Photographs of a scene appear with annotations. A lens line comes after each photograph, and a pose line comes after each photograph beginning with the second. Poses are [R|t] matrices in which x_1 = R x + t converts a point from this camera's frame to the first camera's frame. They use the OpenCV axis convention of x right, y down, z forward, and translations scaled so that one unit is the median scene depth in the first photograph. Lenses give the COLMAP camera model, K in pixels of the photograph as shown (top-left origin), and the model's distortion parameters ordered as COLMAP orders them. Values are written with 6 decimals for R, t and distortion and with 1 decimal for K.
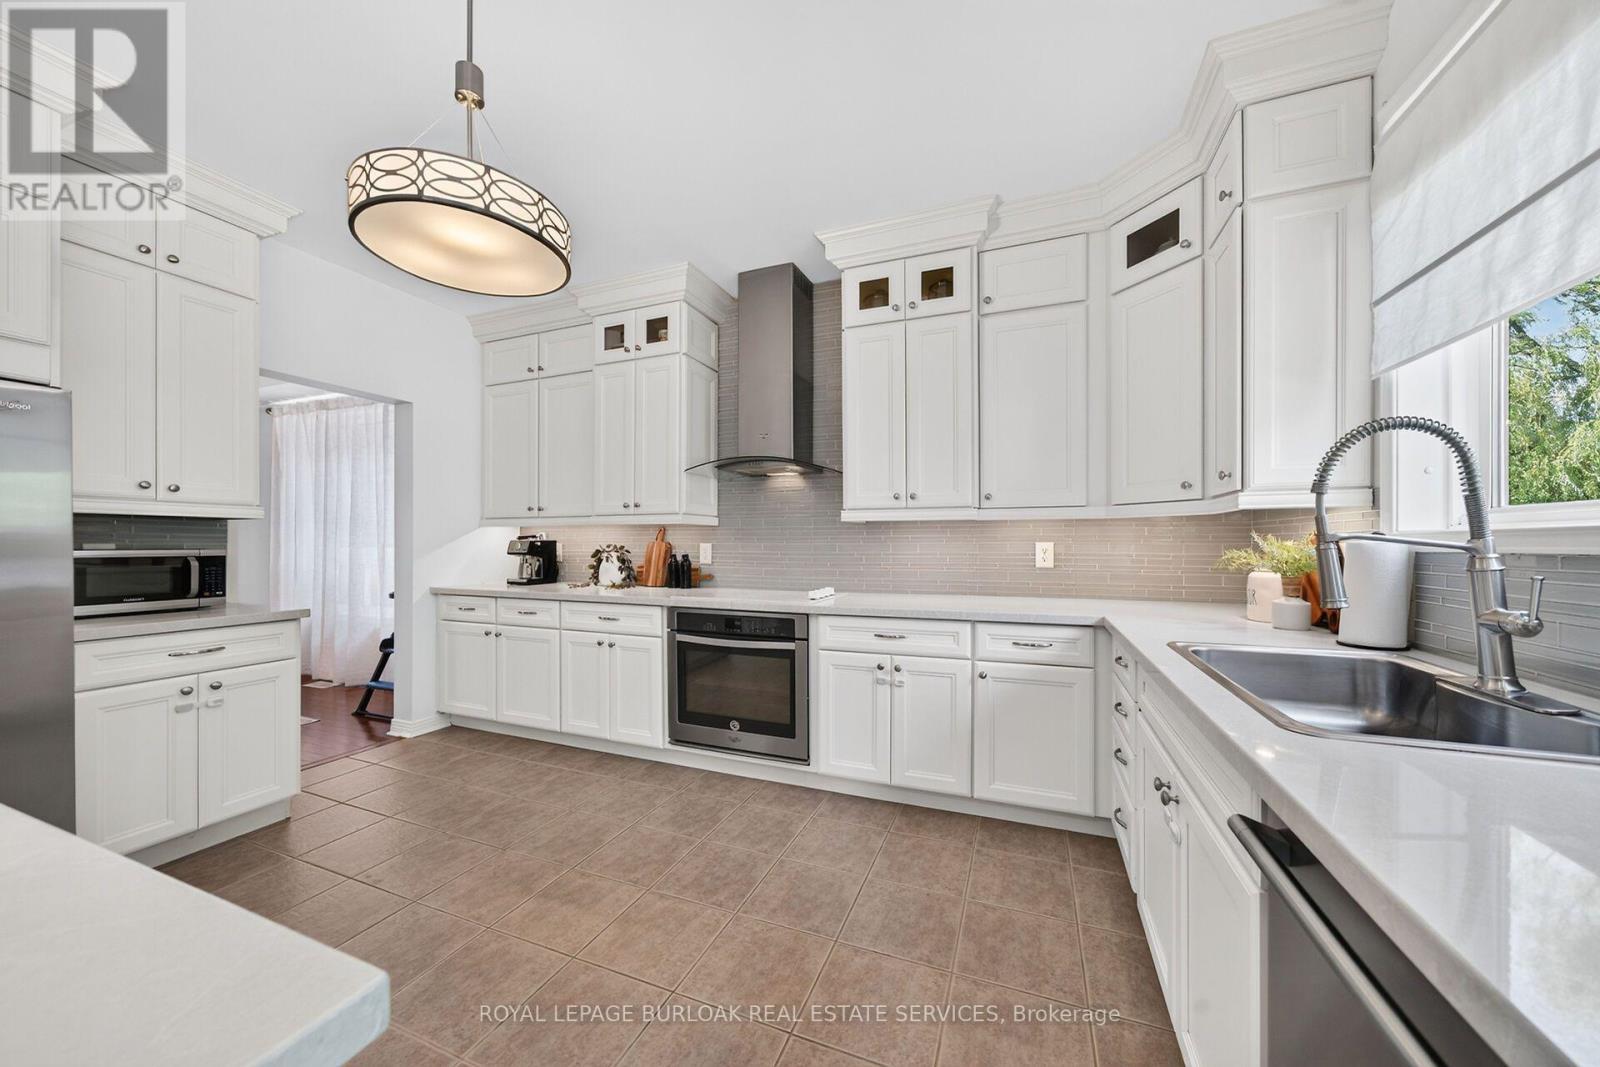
lens RADIAL K [[572.0, 0, 776.0], [0, 572.0, 532.2], [0, 0, 1]] dist [0.002155, -0.000335]
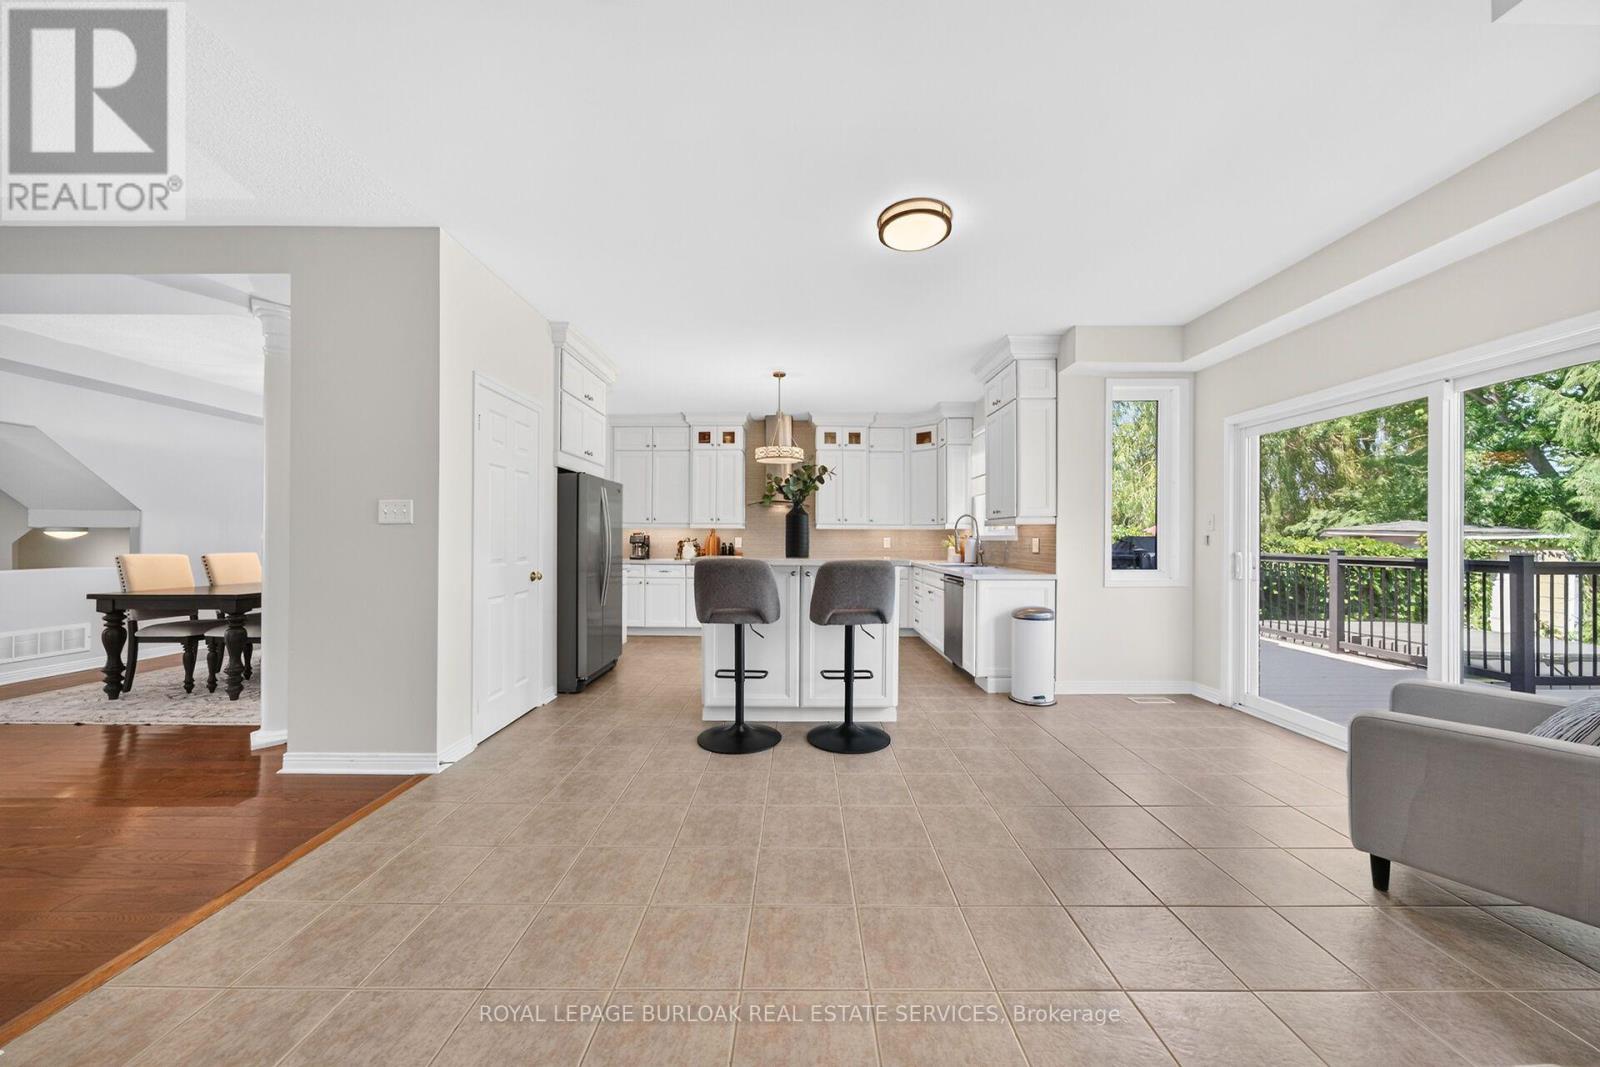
lens RADIAL K [[537.4, 0, 811.4], [0, 537.4, 532.1], [0, 0, 1]] dist [-0.007588, -0.000065]
pose [[0.917680, 0.006324, 0.397269, -0.788965], [-0.013140, 0.999809, 0.014438, -0.037404], [-0.397102, -0.018470, 0.917589, -1.065761]]
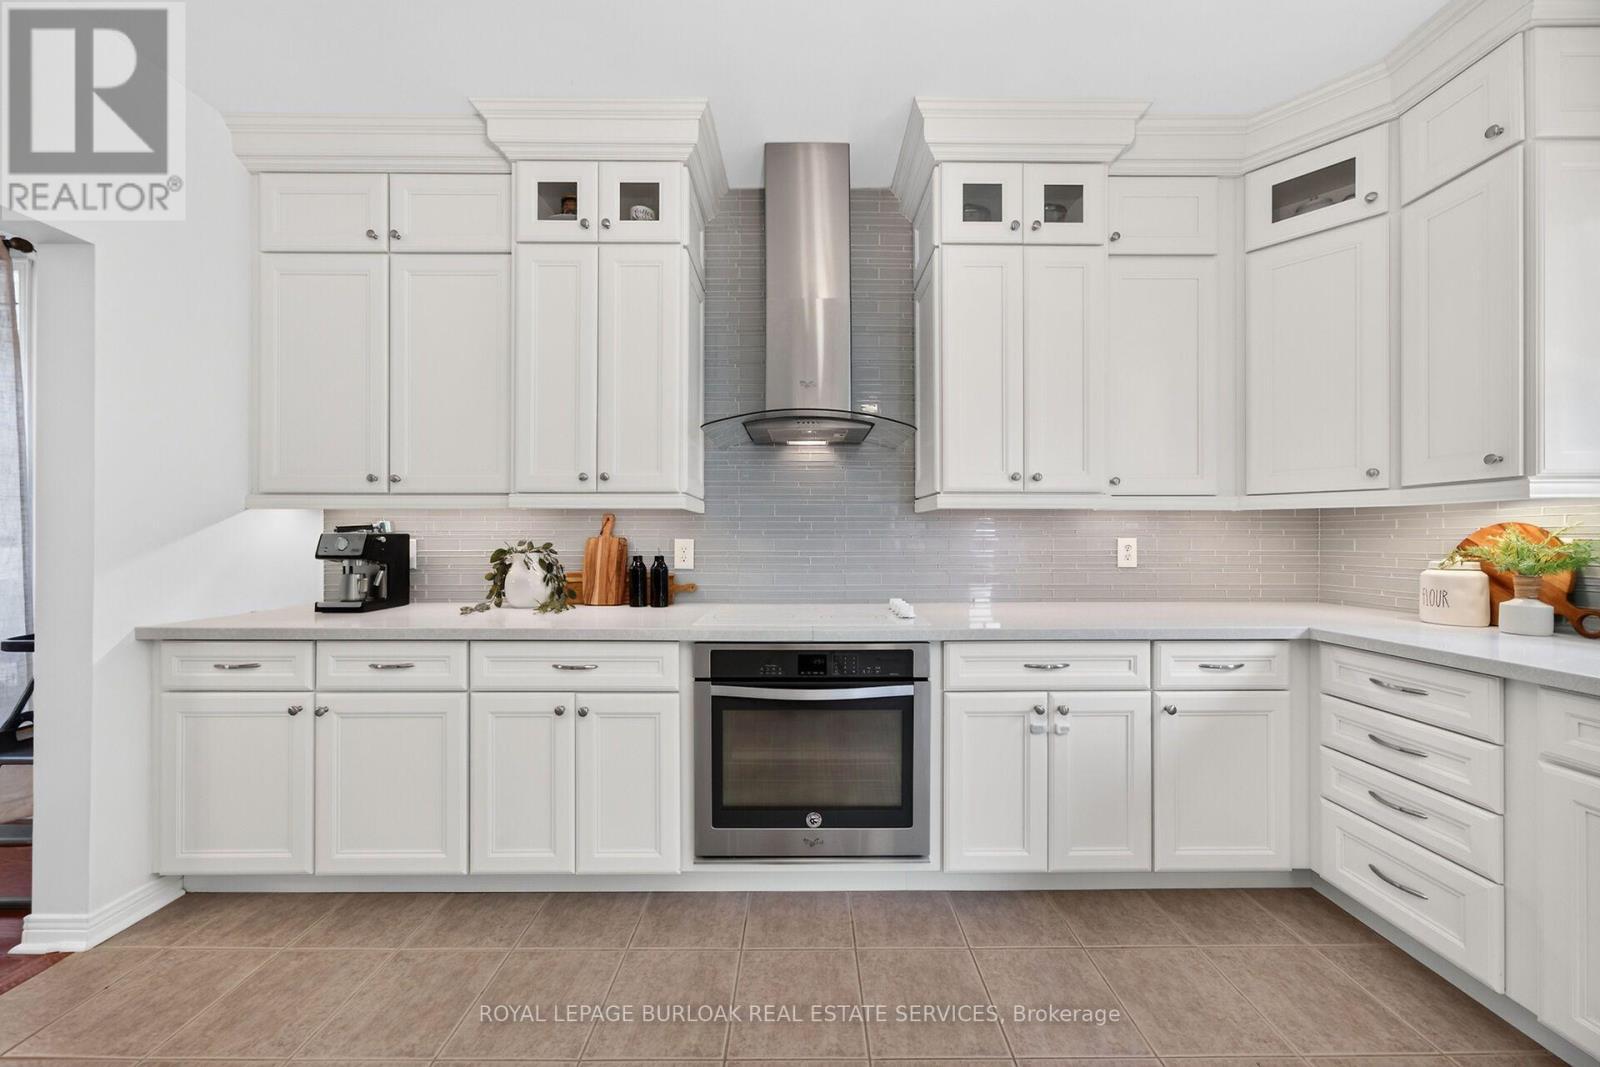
lens RADIAL K [[572.0, 0, 794.2], [0, 572.0, 529.4], [0, 0, 1]] dist [0.002155, -0.000335]
pose [[0.923454, 0.006066, 0.383661, -0.320184], [-0.007434, 0.999970, 0.002081, 0.007120], [-0.383637, -0.004774, 0.923472, 0.385302]]
